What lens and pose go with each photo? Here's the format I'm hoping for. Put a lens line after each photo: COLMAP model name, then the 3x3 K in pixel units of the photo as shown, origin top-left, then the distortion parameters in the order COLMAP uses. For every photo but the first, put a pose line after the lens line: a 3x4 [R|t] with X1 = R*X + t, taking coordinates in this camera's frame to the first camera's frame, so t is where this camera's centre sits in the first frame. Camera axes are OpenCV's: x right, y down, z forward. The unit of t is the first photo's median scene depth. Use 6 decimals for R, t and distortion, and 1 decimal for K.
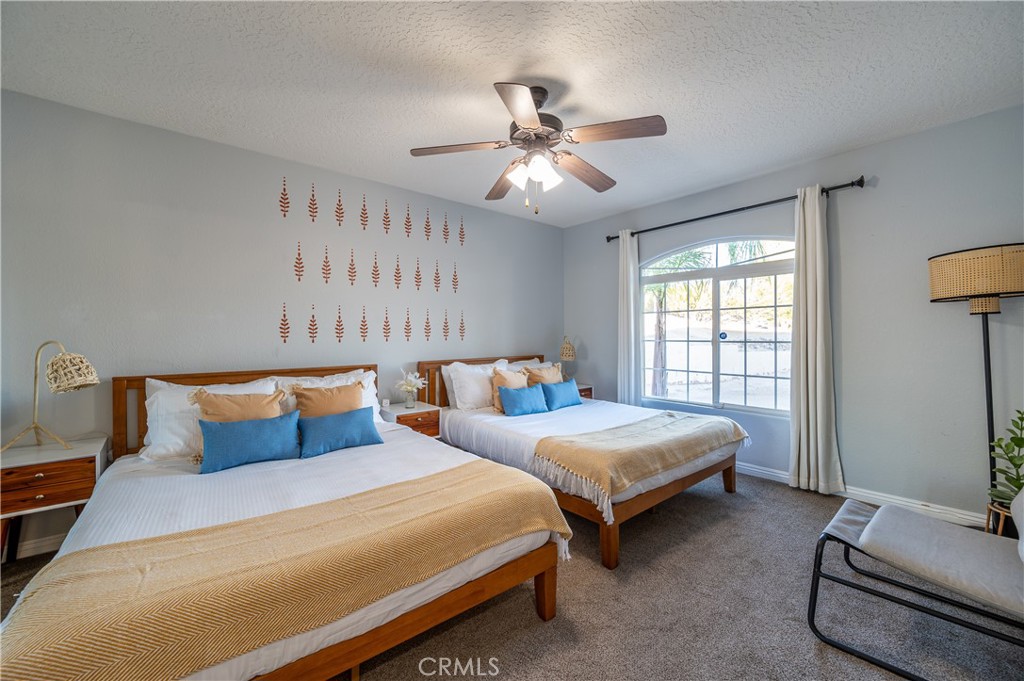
lens RADIAL K [[406.3, 0, 511.5], [0, 406.3, 341.7], [0, 0, 1]] dist [-0.000004, -0.000578]
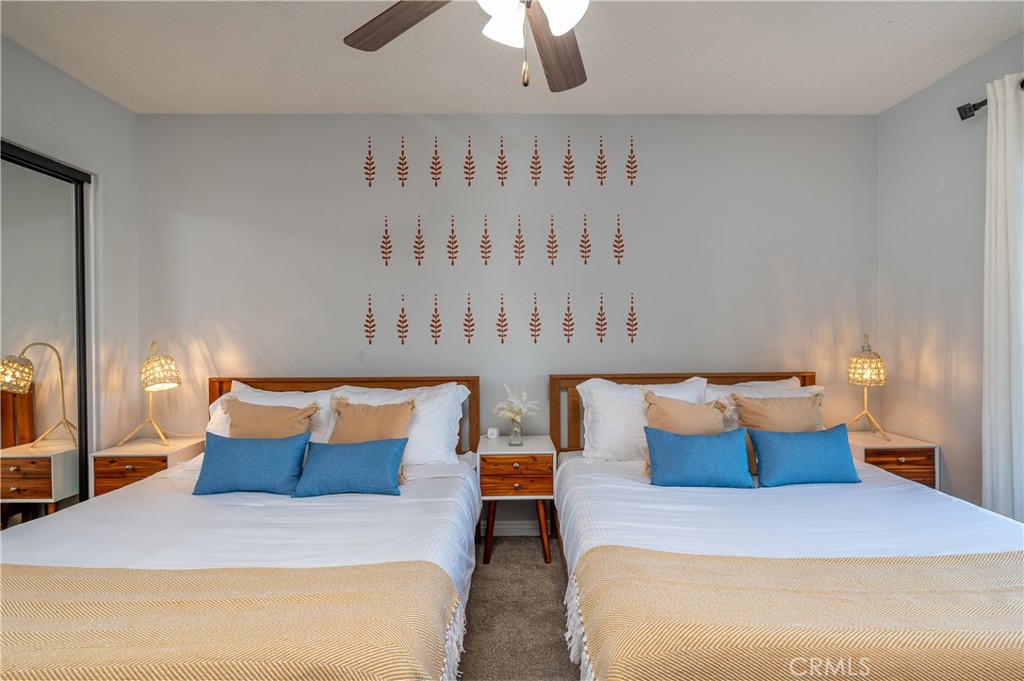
lens RADIAL K [[573.7, 0, 514.2], [0, 573.7, 334.0], [0, 0, 1]] dist [0.005169, 0.002138]
pose [[0.769582, -0.001080, -0.638547, 0.314035], [-0.007796, 0.999908, -0.011088, -0.005954], [0.638501, 0.013511, 0.769503, 0.261757]]
